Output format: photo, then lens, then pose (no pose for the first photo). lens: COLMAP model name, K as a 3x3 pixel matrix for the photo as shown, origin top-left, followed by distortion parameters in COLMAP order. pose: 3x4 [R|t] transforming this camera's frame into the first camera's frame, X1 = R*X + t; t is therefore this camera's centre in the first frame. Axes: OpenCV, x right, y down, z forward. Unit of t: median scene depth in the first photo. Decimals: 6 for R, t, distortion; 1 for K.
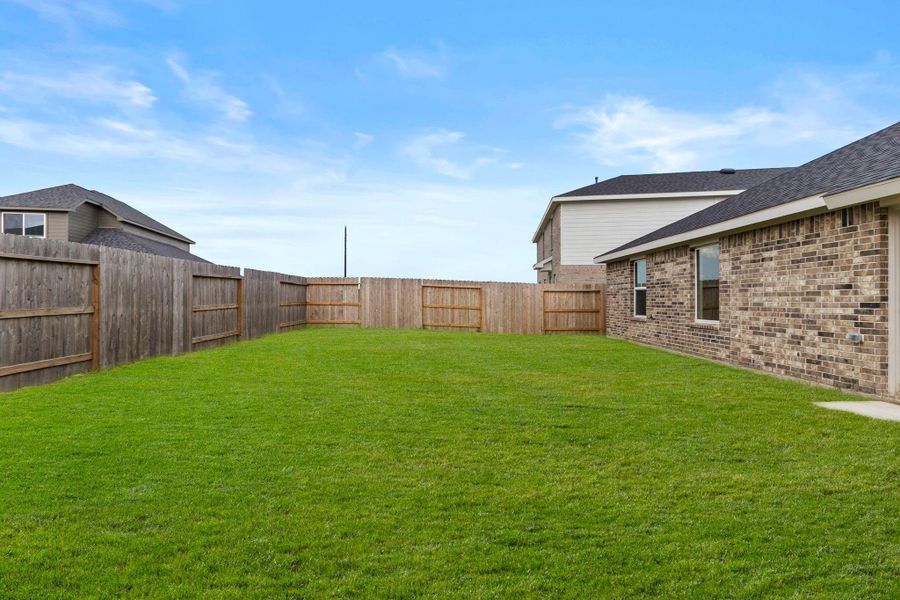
lens RADIAL K [[418.2, 0, 447.3], [0, 418.2, 303.0], [0, 0, 1]] dist [0.004409, -0.001097]
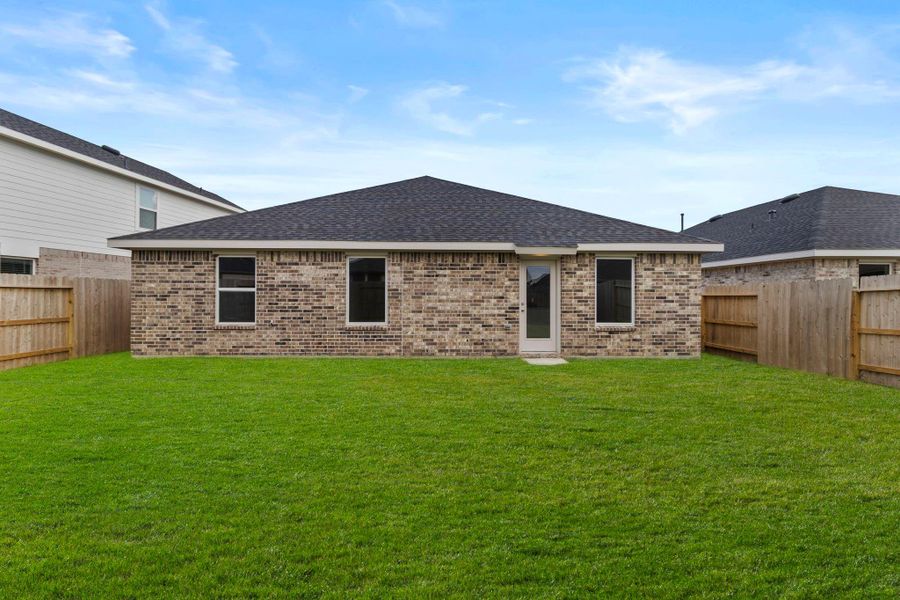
lens RADIAL K [[418.2, 0, 448.9], [0, 418.2, 299.0], [0, 0, 1]] dist [0.004409, -0.001097]
pose [[-0.023078, -0.001914, 0.999732, -0.626501], [0.001827, 0.999996, 0.001957, -0.029258], [-0.999732, 0.001872, -0.023075, 1.002237]]
